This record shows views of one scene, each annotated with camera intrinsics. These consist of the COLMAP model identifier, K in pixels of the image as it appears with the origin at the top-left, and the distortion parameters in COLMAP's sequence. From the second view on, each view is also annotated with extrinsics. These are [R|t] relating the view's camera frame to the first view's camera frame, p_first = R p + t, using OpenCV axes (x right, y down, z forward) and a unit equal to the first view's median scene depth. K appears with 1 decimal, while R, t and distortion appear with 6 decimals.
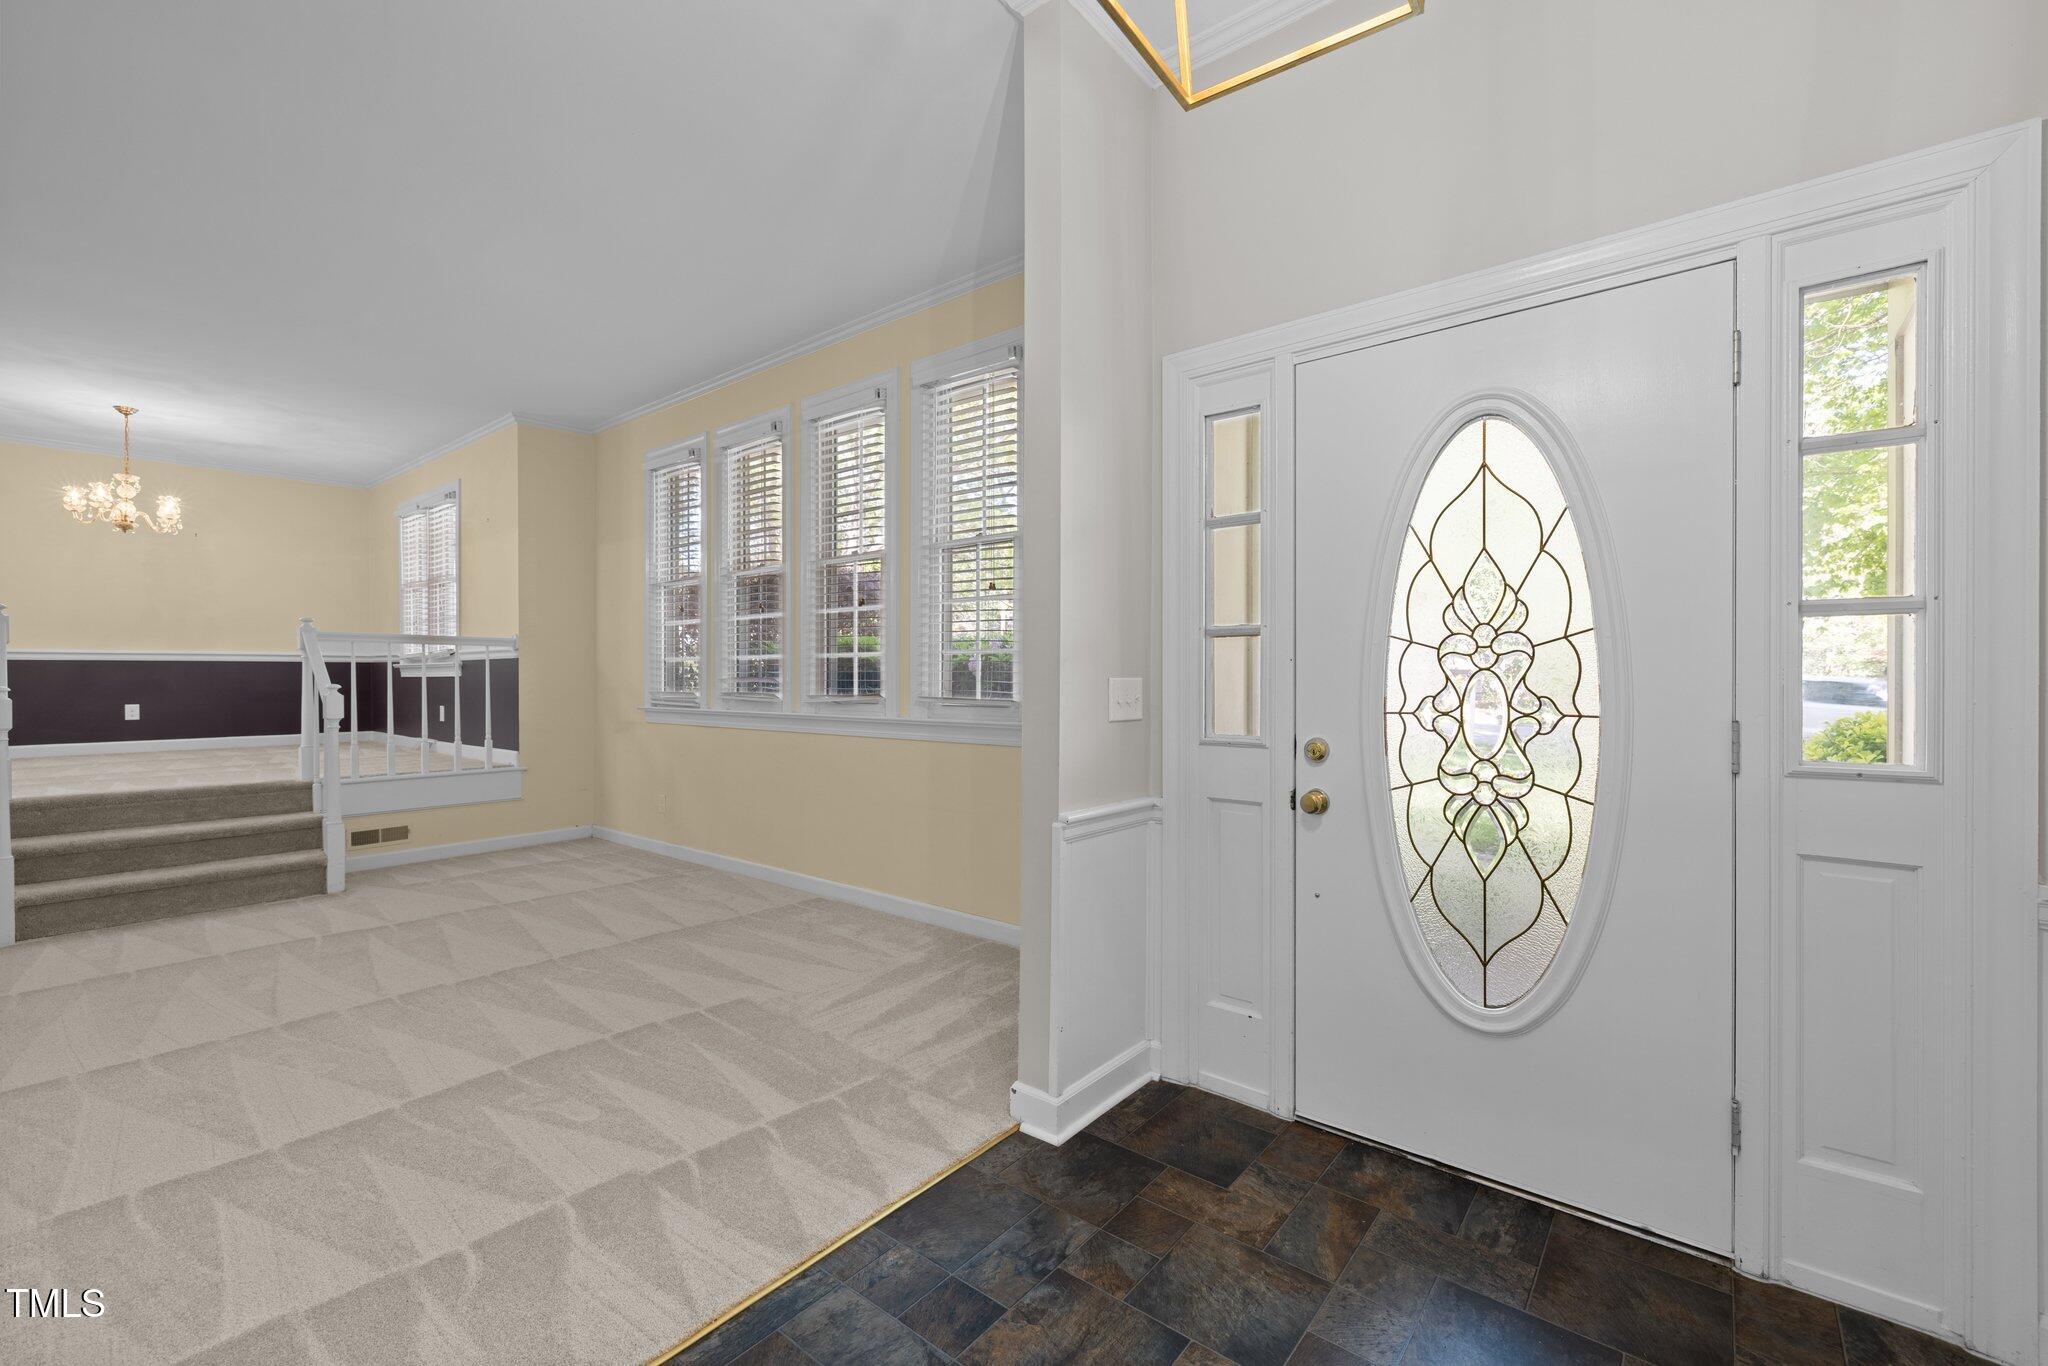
lens RADIAL K [[858.4, 0, 1012.1], [0, 858.4, 676.1], [0, 0, 1]] dist [0.000068, -0.000100]
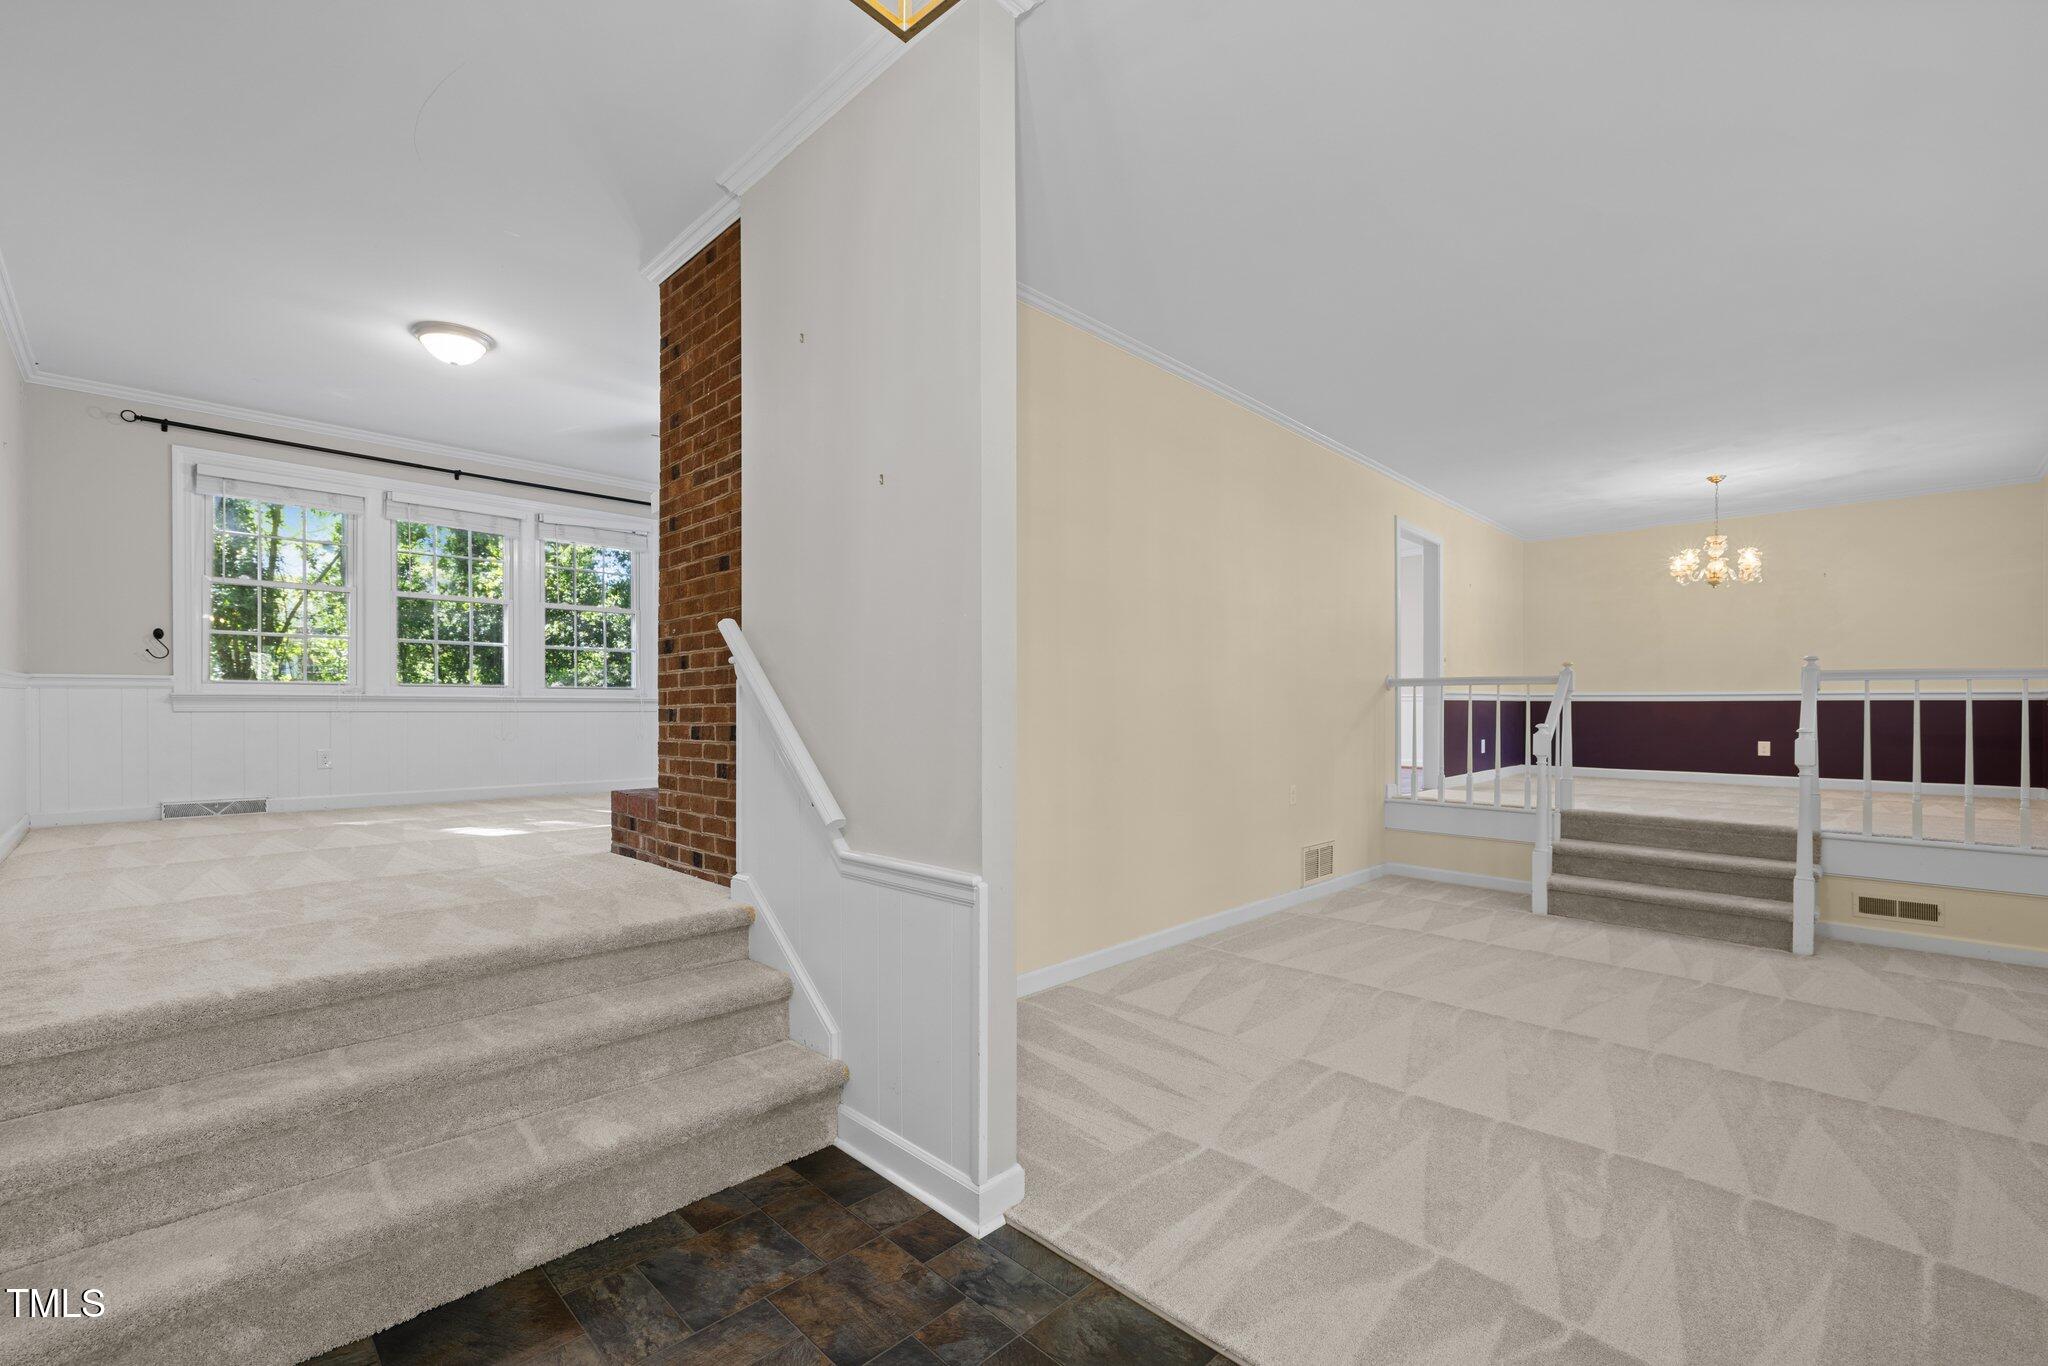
lens RADIAL K [[858.4, 0, 1014.5], [0, 858.4, 696.6], [0, 0, 1]] dist [0.000068, -0.000100]
pose [[-0.093907, -0.010741, -0.995523, 0.236213], [-0.005945, 0.999930, -0.010228, -0.011147], [0.995563, 0.004957, -0.093964, 0.270385]]
